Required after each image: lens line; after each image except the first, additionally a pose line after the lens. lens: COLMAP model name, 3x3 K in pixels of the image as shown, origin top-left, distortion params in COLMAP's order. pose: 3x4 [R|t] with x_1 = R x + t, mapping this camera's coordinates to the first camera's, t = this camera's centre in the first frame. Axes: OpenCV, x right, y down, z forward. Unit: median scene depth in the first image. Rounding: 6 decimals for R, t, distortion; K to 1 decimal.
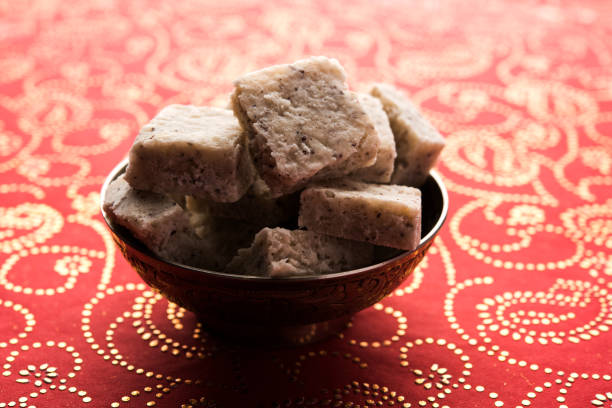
lens RADIAL K [[1121.7, 0, 302.1], [0, 1121.7, 202.7], [0, 0, 1]] dist [-0.030782, 0.000000]
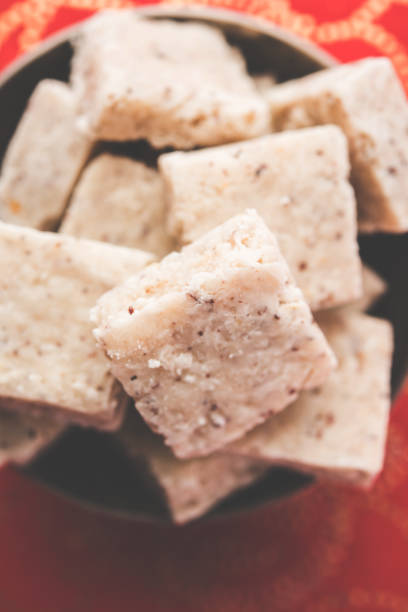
lens RADIAL K [[1121.7, 0, 204.4], [0, 1121.7, 306.9], [0, 0, 1]] dist [-0.030782, 0.000000]
pose [[0.999276, 0.002217, -0.037986, 0.019865], [0.031913, 0.494814, 0.868413, -0.641913], [0.020721, -0.868996, 0.494385, 0.720423]]
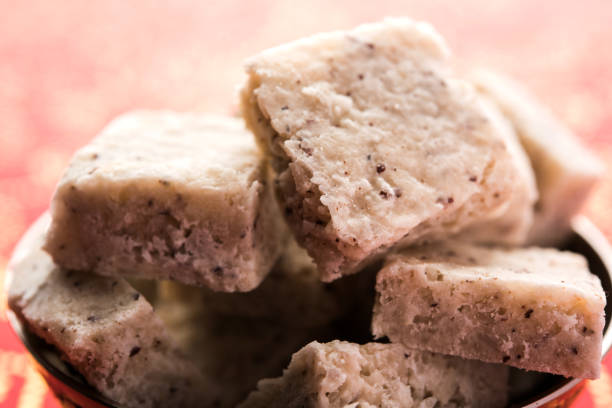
lens RADIAL K [[1121.7, 0, 309.3], [0, 1121.7, 207.6], [0, 0, 1]] dist [-0.030782, 0.000000]
pose [[0.999731, -0.017584, 0.015122, -0.039738], [0.017973, 0.999501, -0.025979, -0.025649], [-0.014658, 0.026244, 0.999548, 0.470651]]
